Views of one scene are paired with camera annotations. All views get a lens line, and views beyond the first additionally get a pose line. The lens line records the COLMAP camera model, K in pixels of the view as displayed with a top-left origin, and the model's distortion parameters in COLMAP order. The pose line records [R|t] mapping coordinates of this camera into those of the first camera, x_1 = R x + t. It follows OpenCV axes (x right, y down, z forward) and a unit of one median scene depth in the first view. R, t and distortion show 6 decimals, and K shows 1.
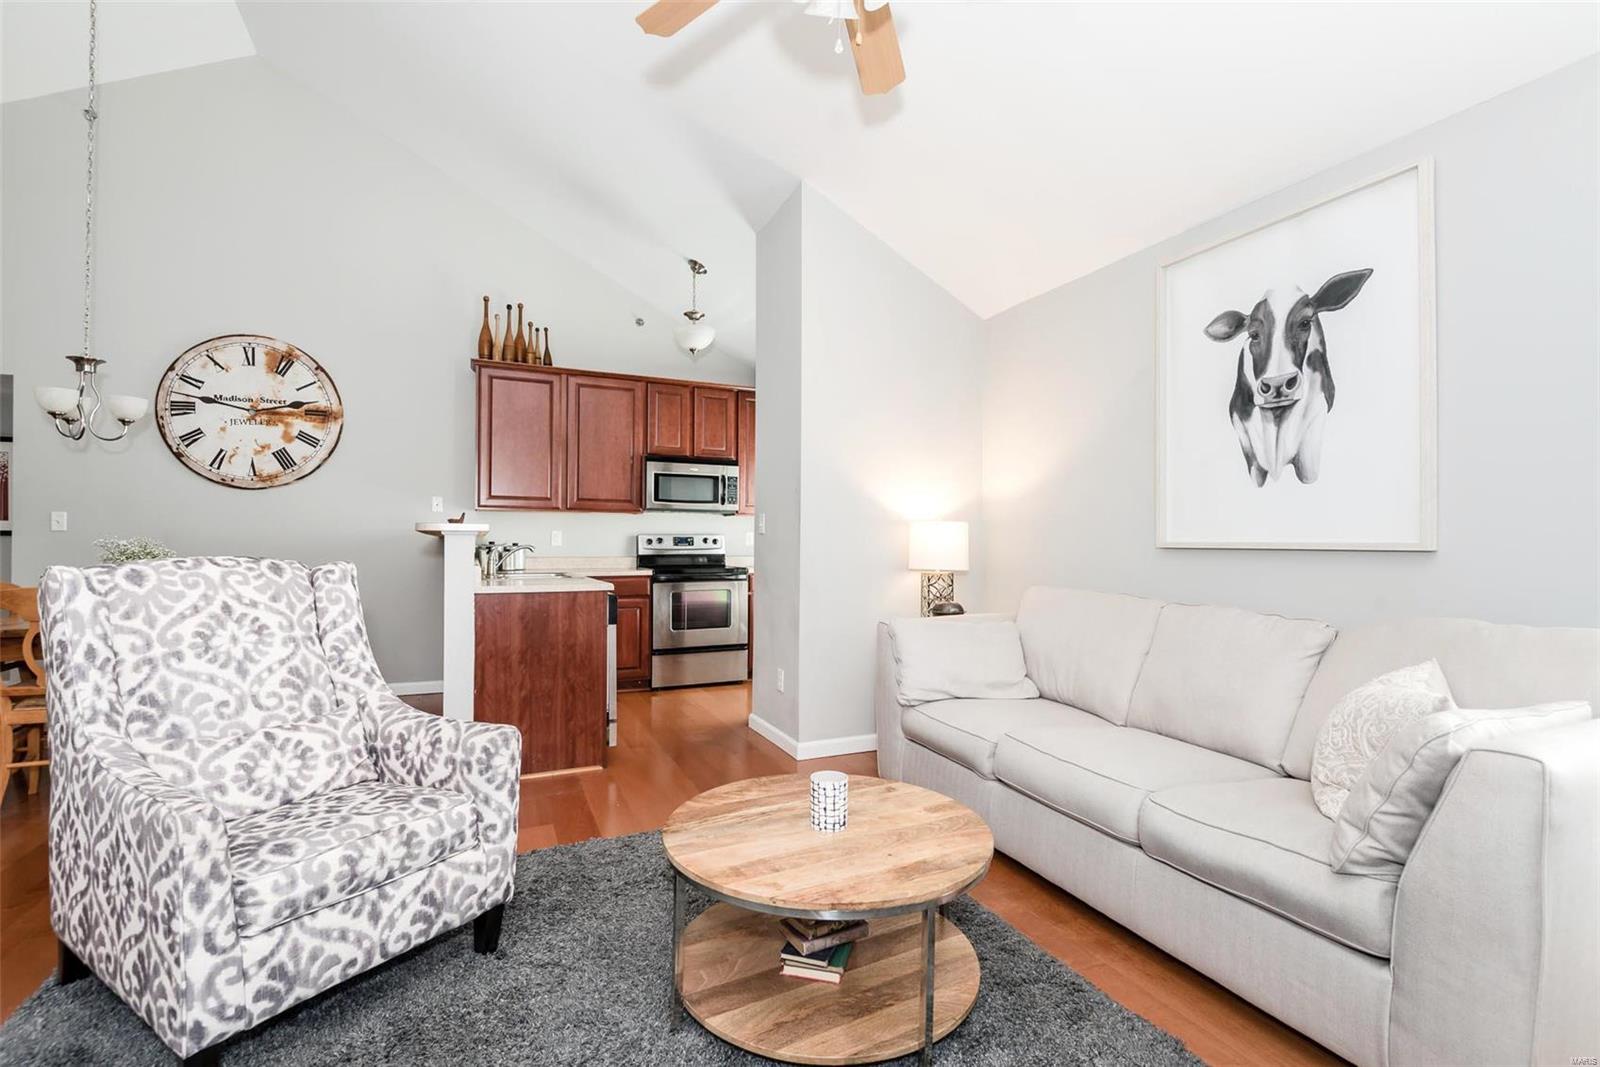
lens RADIAL K [[698.3, 0, 757.7], [0, 698.3, 536.0], [0, 0, 1]] dist [-0.000439, -0.000326]
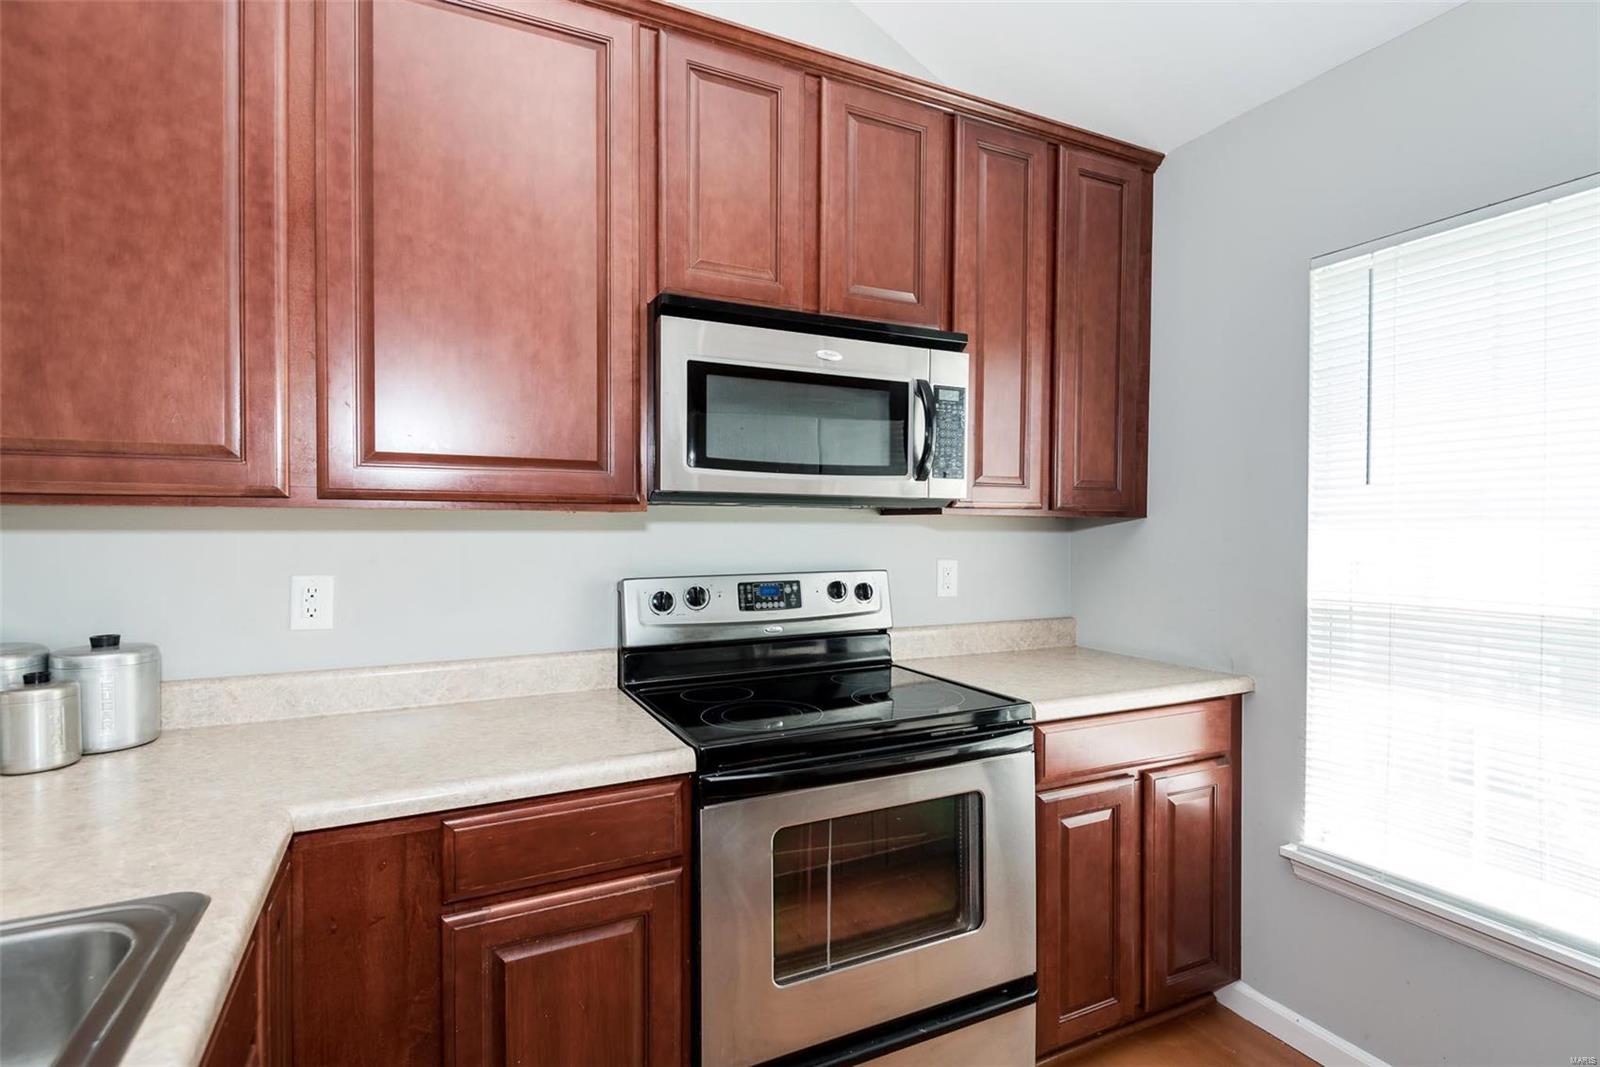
lens RADIAL K [[762.5, 0, 812.9], [0, 762.5, 530.6], [0, 0, 1]] dist [0.002392, -0.001335]
pose [[0.997856, -0.007702, 0.064996, -0.138370], [0.006777, 0.999873, 0.014435, -0.033917], [-0.065098, -0.013964, 0.997781, 0.826780]]
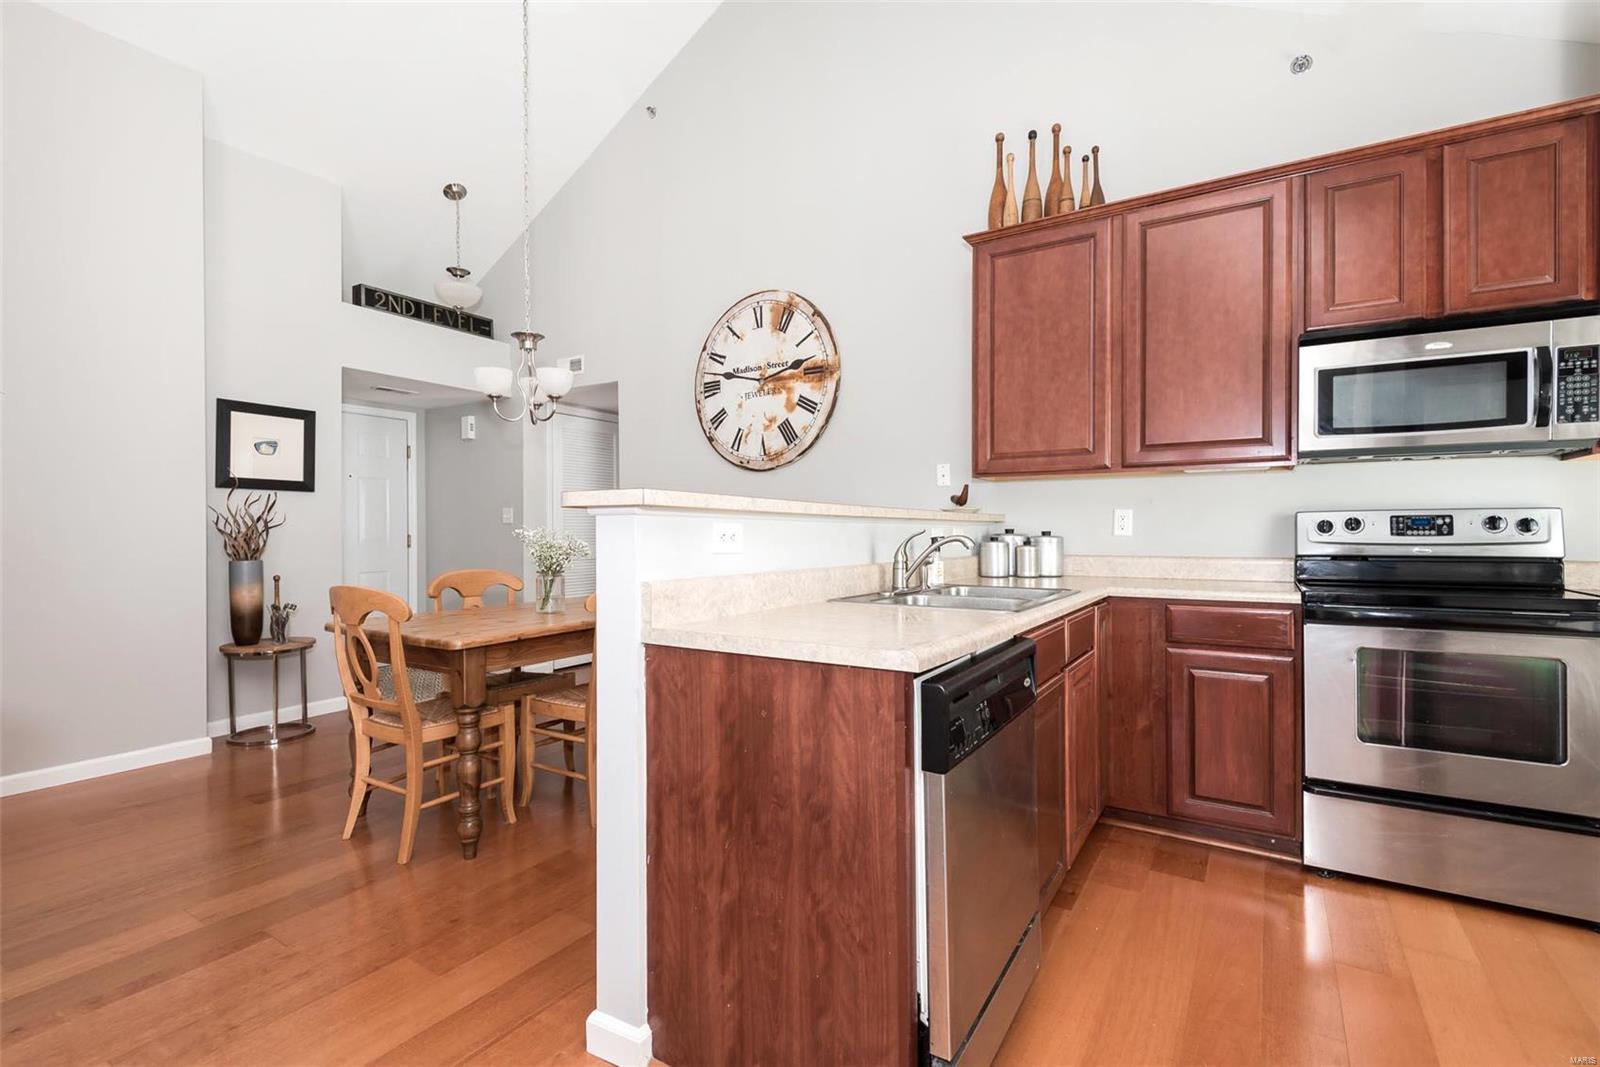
lens RADIAL K [[682.8, 0, 861.2], [0, 682.8, 538.3], [0, 0, 1]] dist [-0.000599, -0.000950]
pose [[0.610718, 0.001113, -0.791847, 0.019304], [0.010661, 0.999897, 0.009628, 0.009594], [0.791776, -0.014322, 0.610643, 0.595071]]
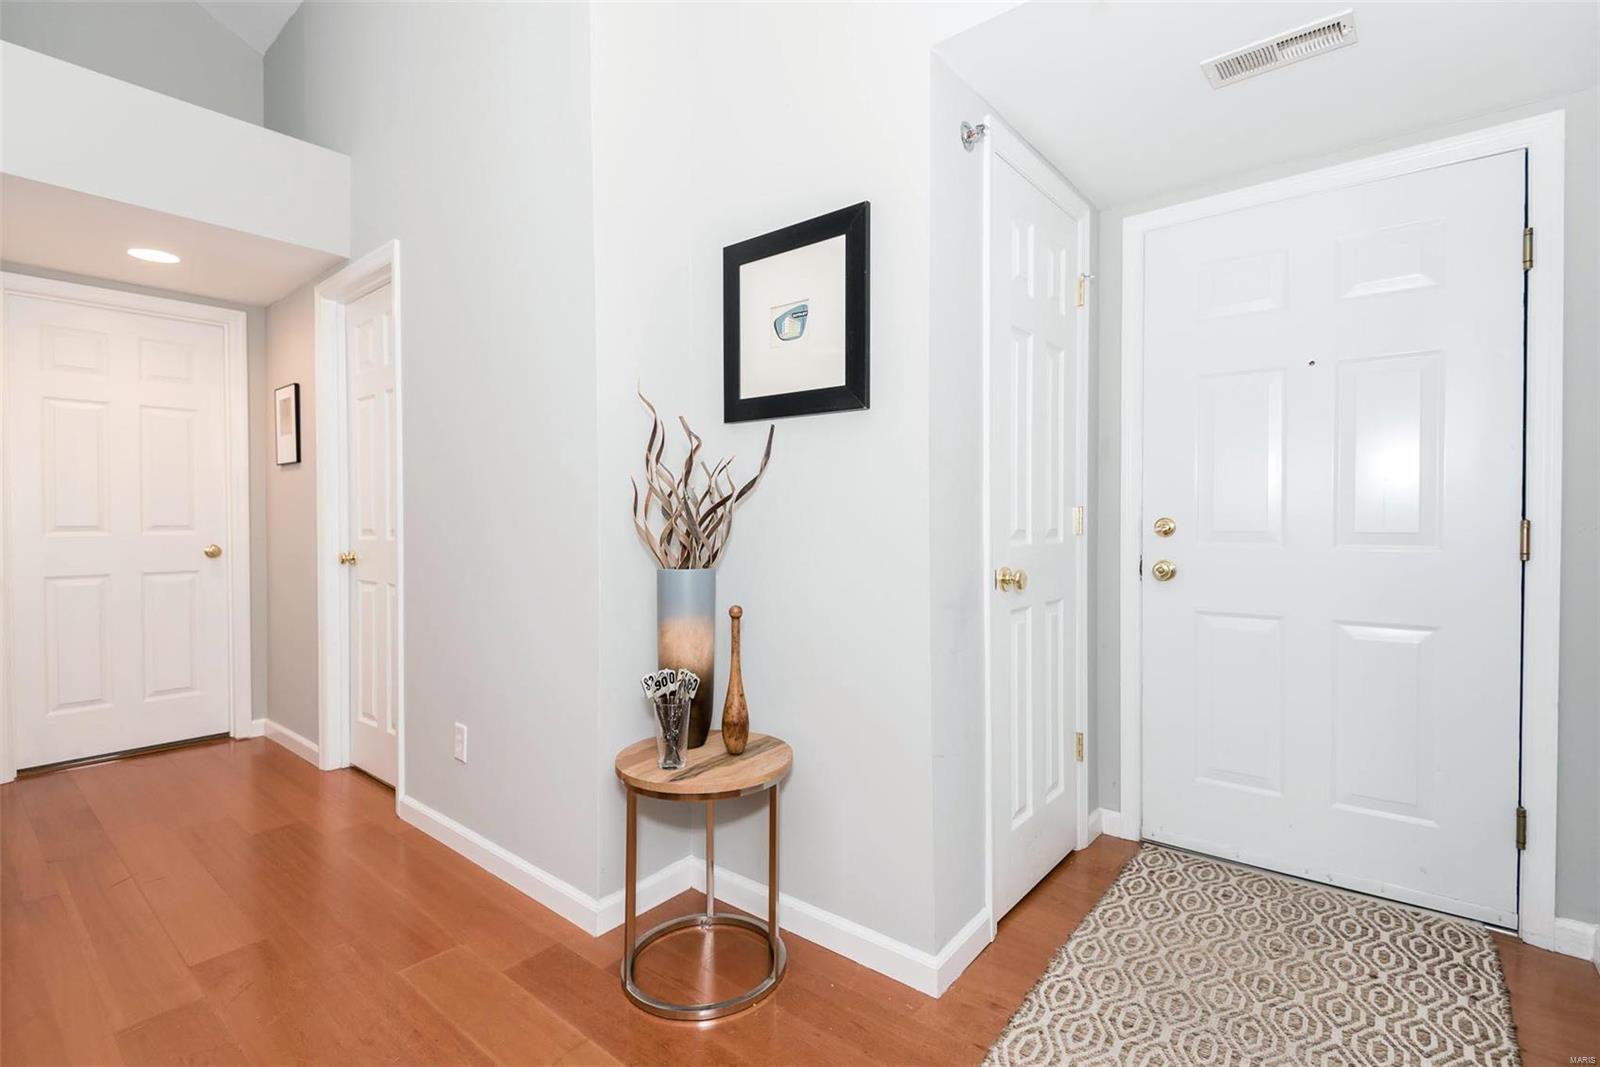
lens RADIAL K [[750.2, 0, 800.0], [0, 750.2, 533.5], [0, 0, 1]] dist [0.000410, -0.000499]
pose [[-0.883636, 0.002447, -0.468169, -0.974145], [-0.001319, 0.999969, 0.007716, 0.012333], [0.468174, 0.007436, -0.883605, 0.928928]]
